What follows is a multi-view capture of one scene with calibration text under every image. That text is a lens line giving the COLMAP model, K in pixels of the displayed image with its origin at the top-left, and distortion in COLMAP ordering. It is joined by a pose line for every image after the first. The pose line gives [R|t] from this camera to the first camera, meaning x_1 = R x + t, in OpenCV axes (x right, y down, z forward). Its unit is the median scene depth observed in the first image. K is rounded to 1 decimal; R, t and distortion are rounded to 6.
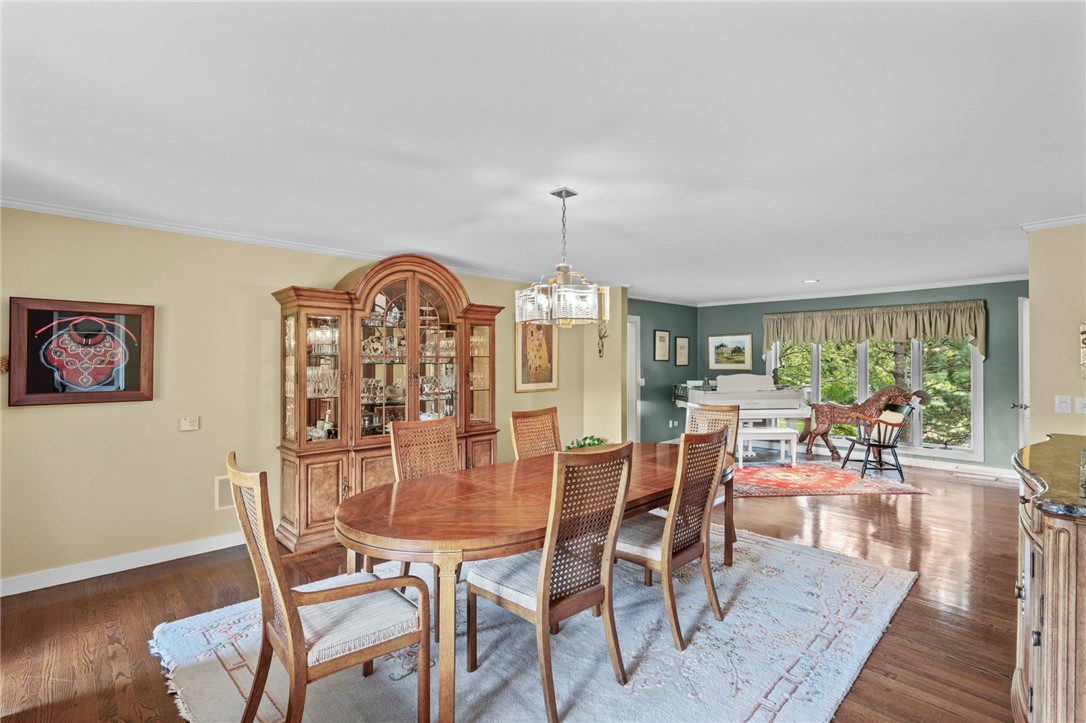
lens RADIAL K [[493.7, 0, 549.7], [0, 493.7, 355.4], [0, 0, 1]] dist [-0.005958, 0.001727]
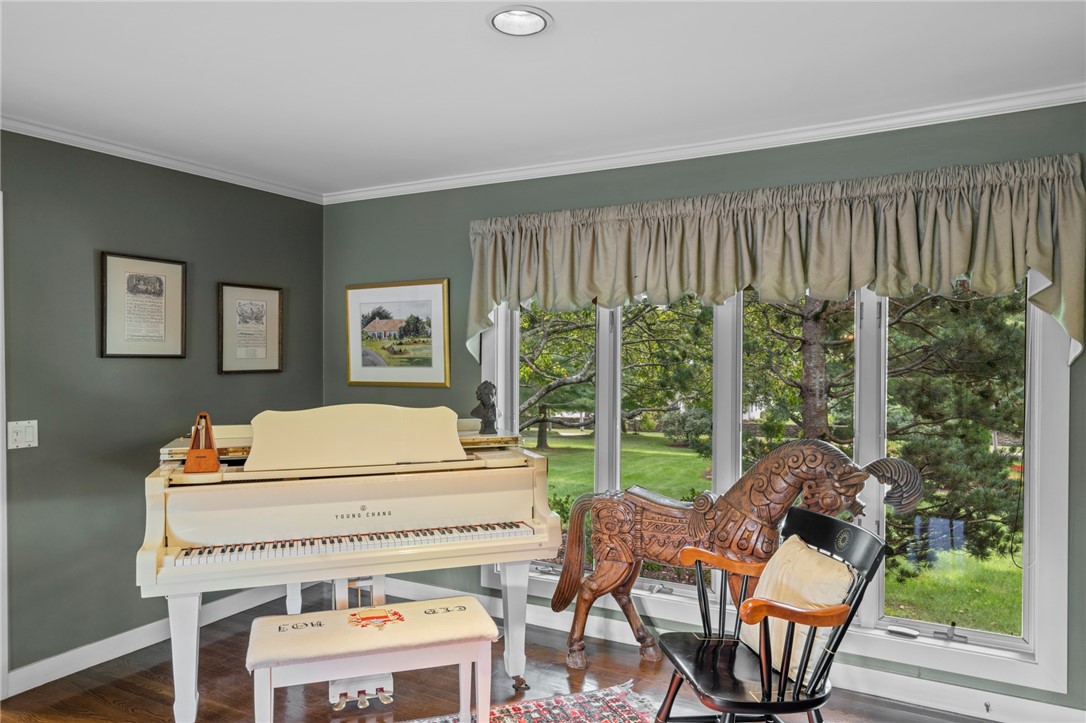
lens RADIAL K [[745.2, 0, 539.7], [0, 745.2, 362.6], [0, 0, 1]] dist [-0.013565, -0.001780]
pose [[0.960463, -0.000026, 0.278409, 0.352898], [-0.004690, 0.999857, 0.016274, 0.005577], [-0.278370, -0.016936, 0.960325, 0.522258]]
